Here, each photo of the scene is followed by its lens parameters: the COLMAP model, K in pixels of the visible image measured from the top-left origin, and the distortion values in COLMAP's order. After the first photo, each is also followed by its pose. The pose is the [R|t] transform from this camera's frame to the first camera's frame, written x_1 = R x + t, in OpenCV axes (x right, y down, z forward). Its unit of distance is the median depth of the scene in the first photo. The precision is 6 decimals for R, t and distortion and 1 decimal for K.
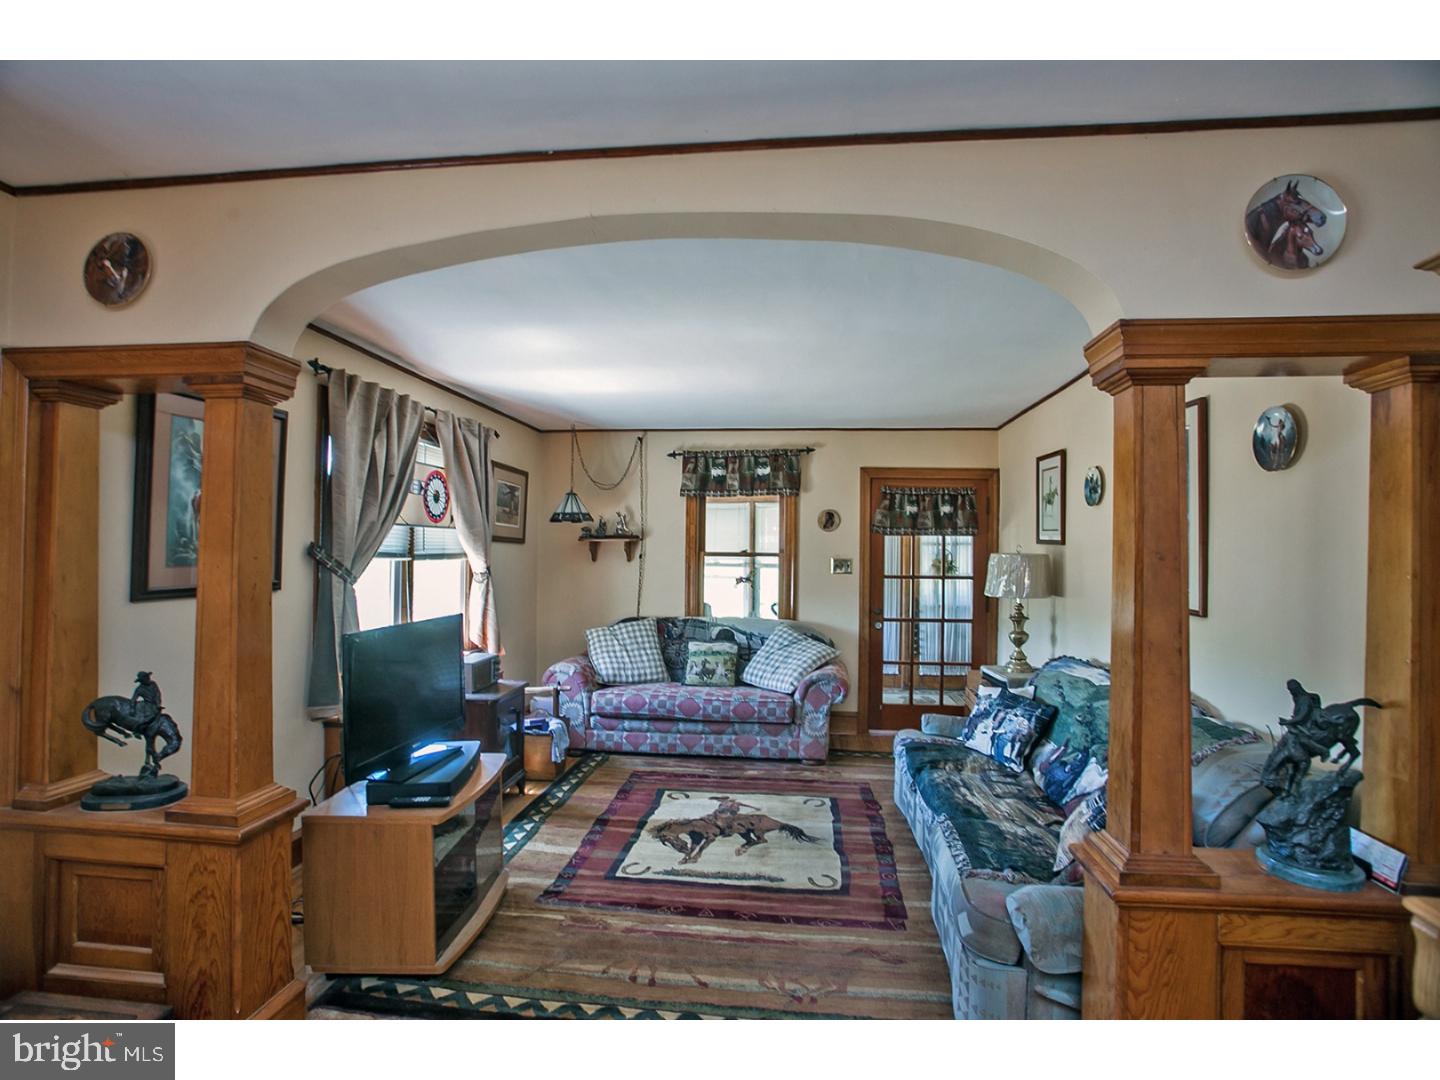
lens RADIAL K [[690.2, 0, 734.8], [0, 690.2, 545.8], [0, 0, 1]] dist [-0.043589, 0.011249]
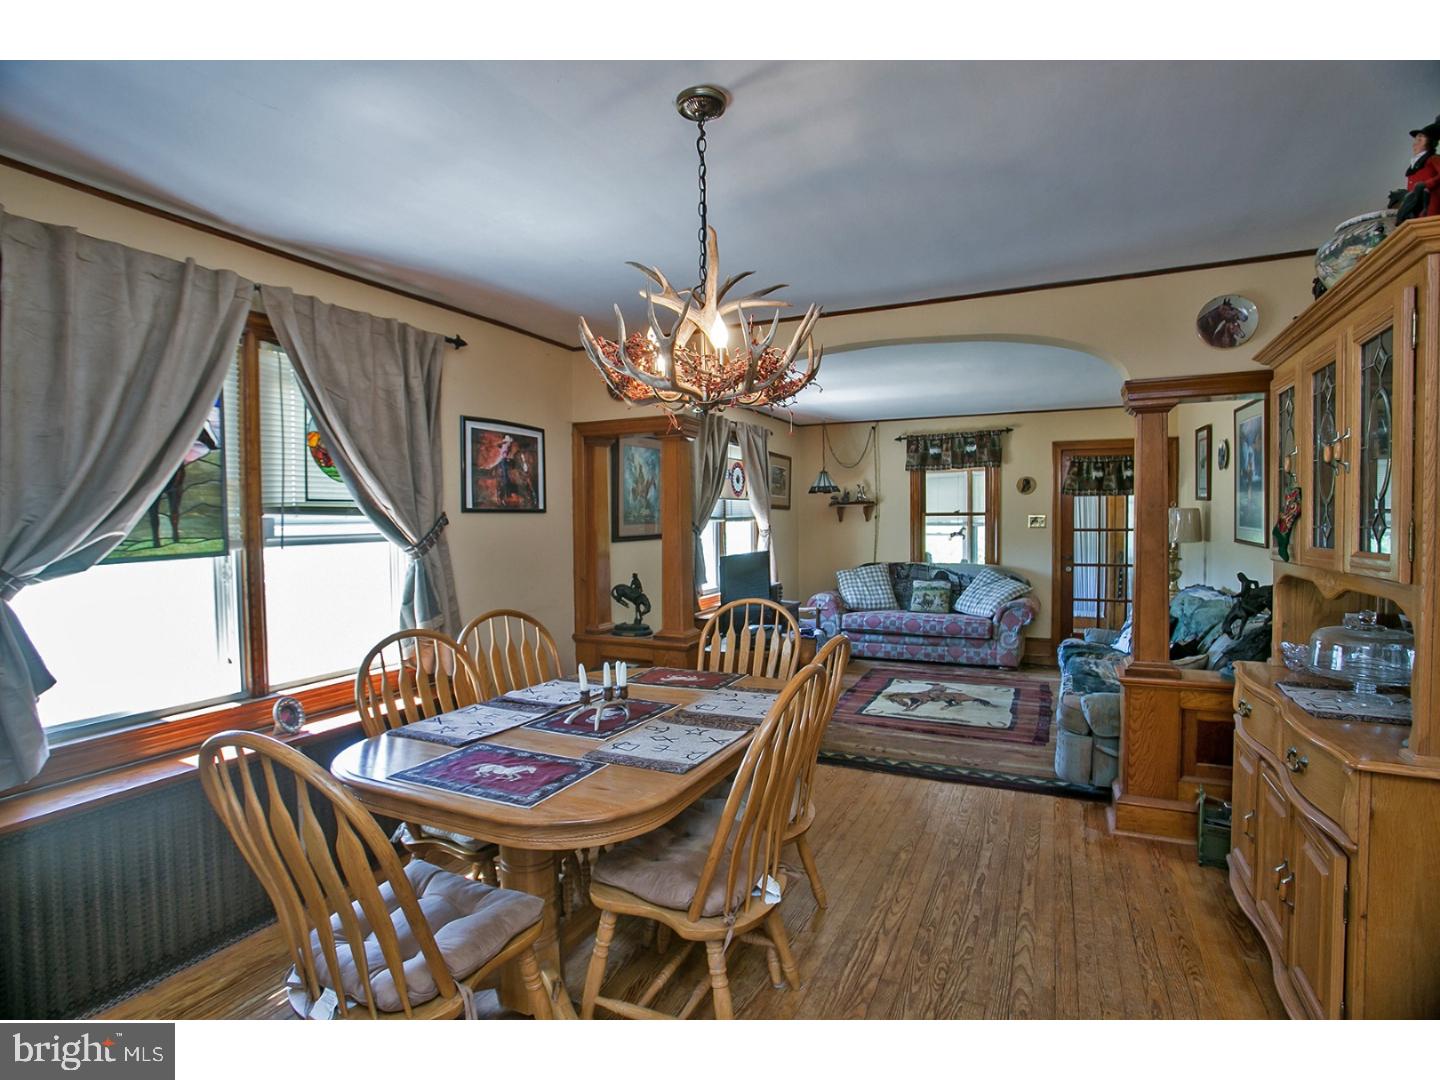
lens RADIAL K [[690.2, 0, 740.1], [0, 690.2, 541.1], [0, 0, 1]] dist [-0.043589, 0.011249]
pose [[0.945600, -0.009091, -0.325205, 0.057594], [0.022434, 0.999052, 0.037305, 0.007018], [0.324558, -0.042571, 0.944907, -0.412150]]
